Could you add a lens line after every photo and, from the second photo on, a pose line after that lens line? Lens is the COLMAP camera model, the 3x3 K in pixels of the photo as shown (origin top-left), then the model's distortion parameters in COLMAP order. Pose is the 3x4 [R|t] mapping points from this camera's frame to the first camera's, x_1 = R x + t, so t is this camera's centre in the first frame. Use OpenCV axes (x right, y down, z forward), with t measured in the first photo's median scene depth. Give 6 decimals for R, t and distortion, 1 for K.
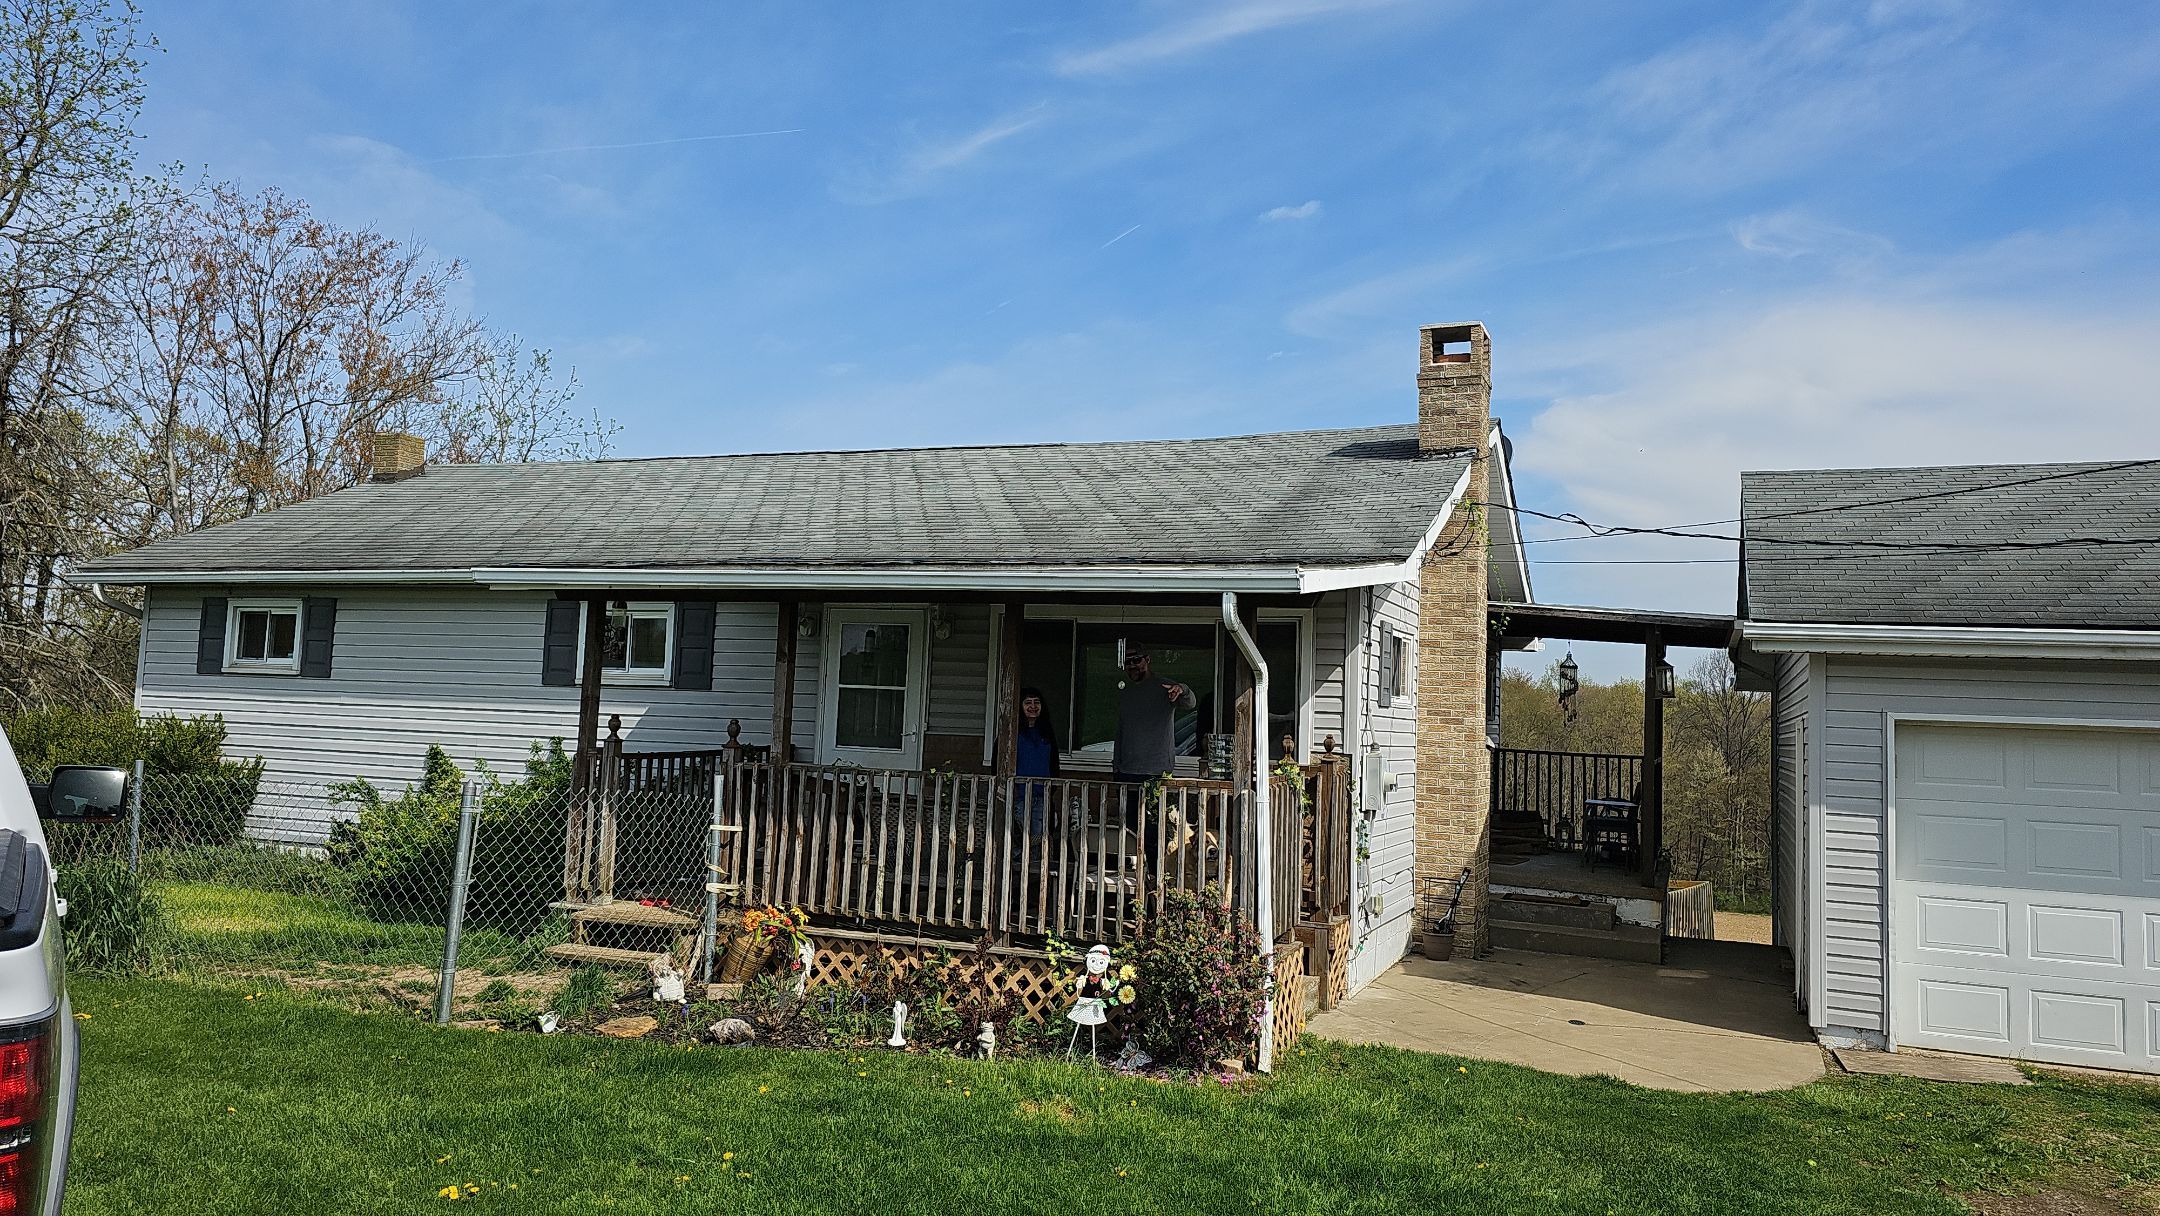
lens RADIAL K [[1436.2, 0, 1080.0], [0, 1436.2, 608.0], [0, 0, 1]] dist [0.055274, -0.051489]
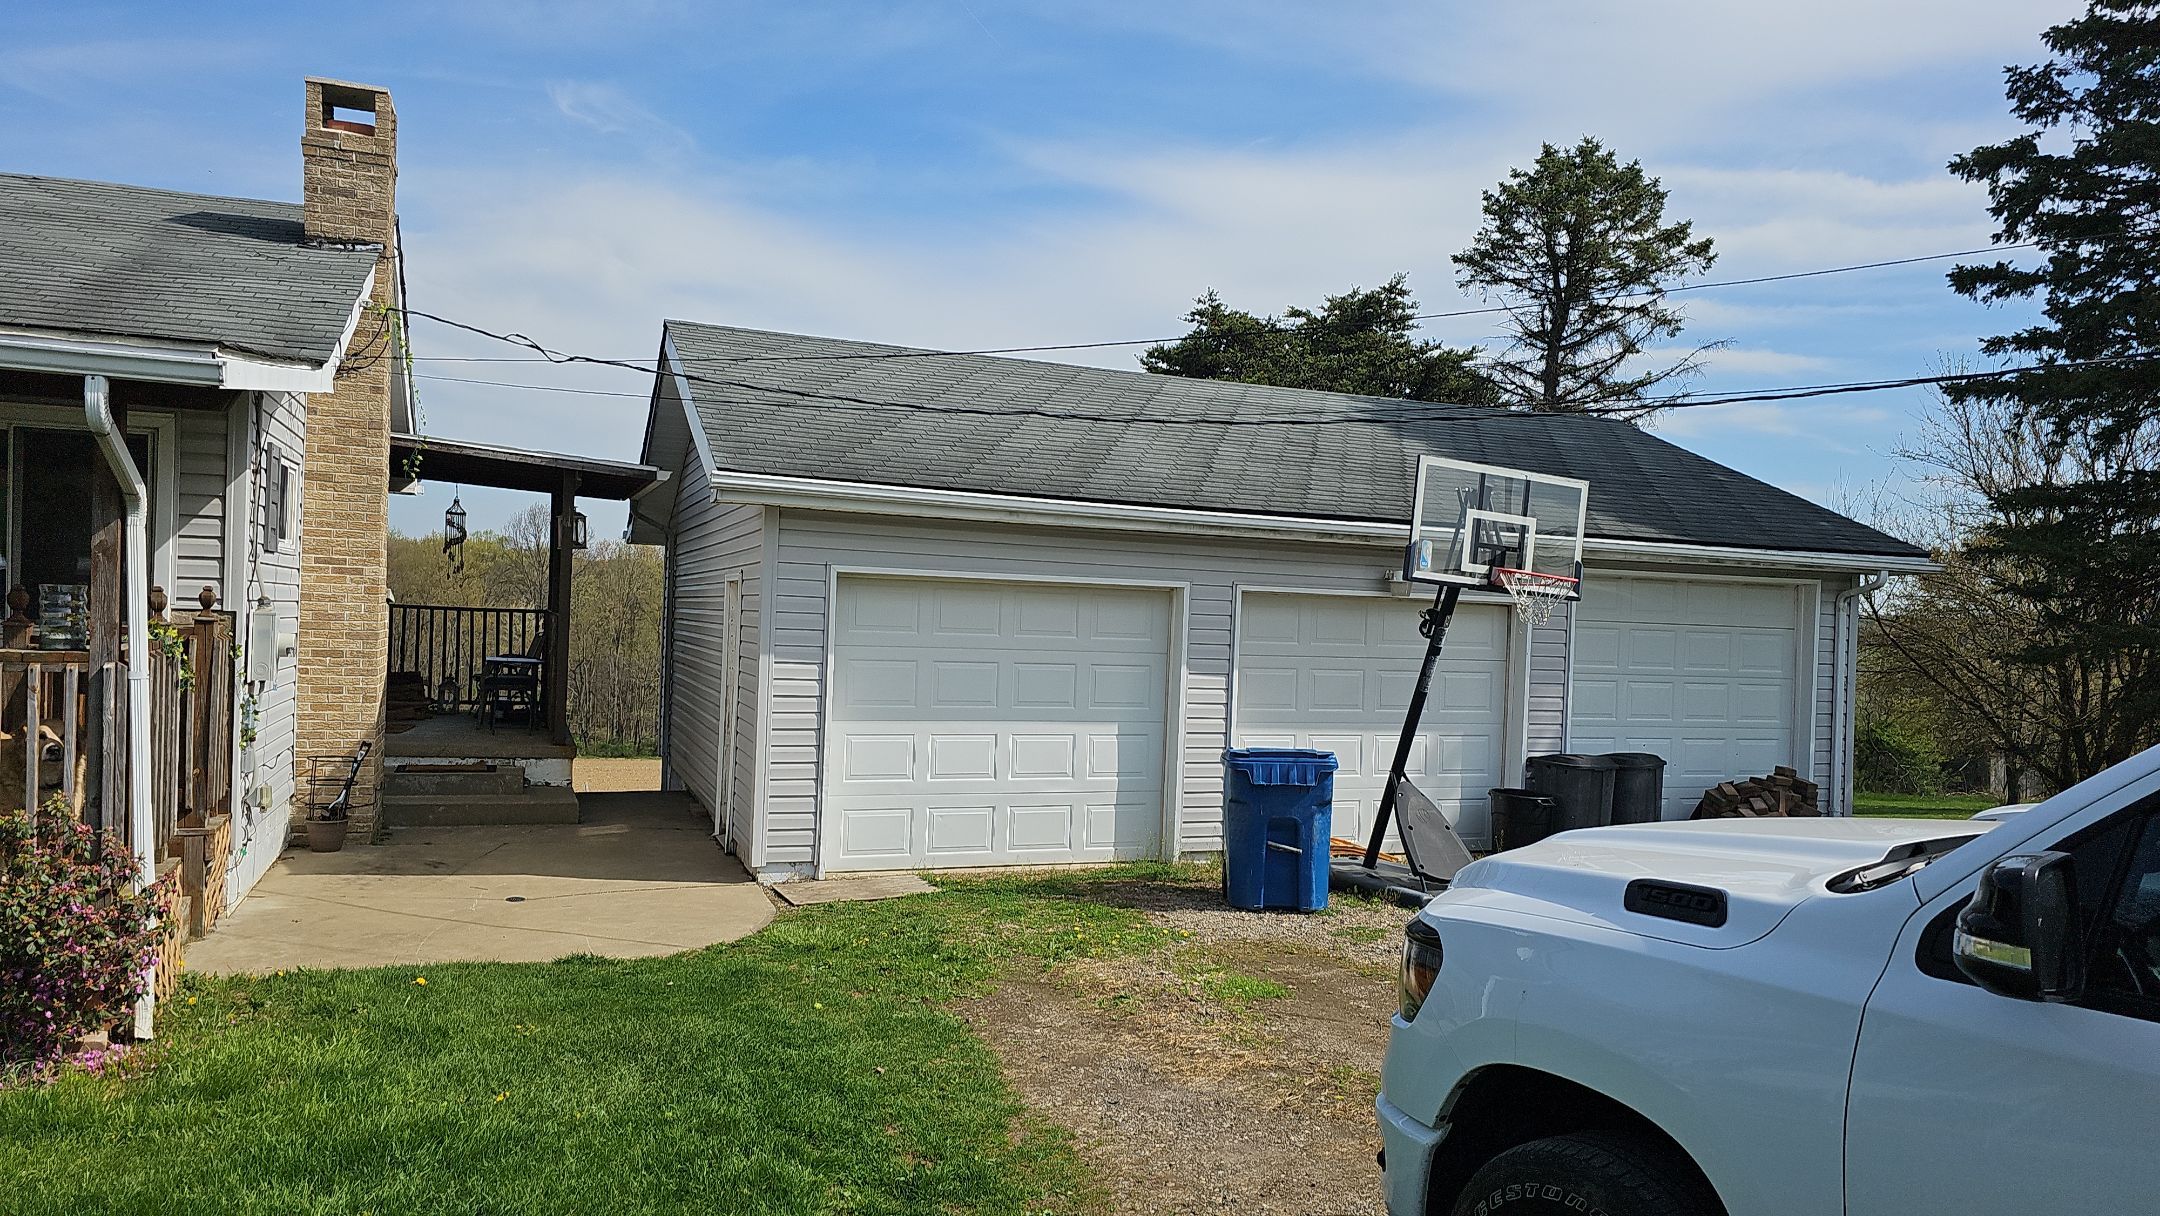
lens RADIAL K [[1387.3, 0, 1081.5], [0, 1387.3, 641.8], [0, 0, 1]] dist [0.027550, -0.042306]
pose [[0.687310, -0.026635, 0.725876, -0.043921], [-0.063790, 0.993253, 0.096846, 0.015683], [-0.723558, -0.112867, 0.680974, 0.153431]]
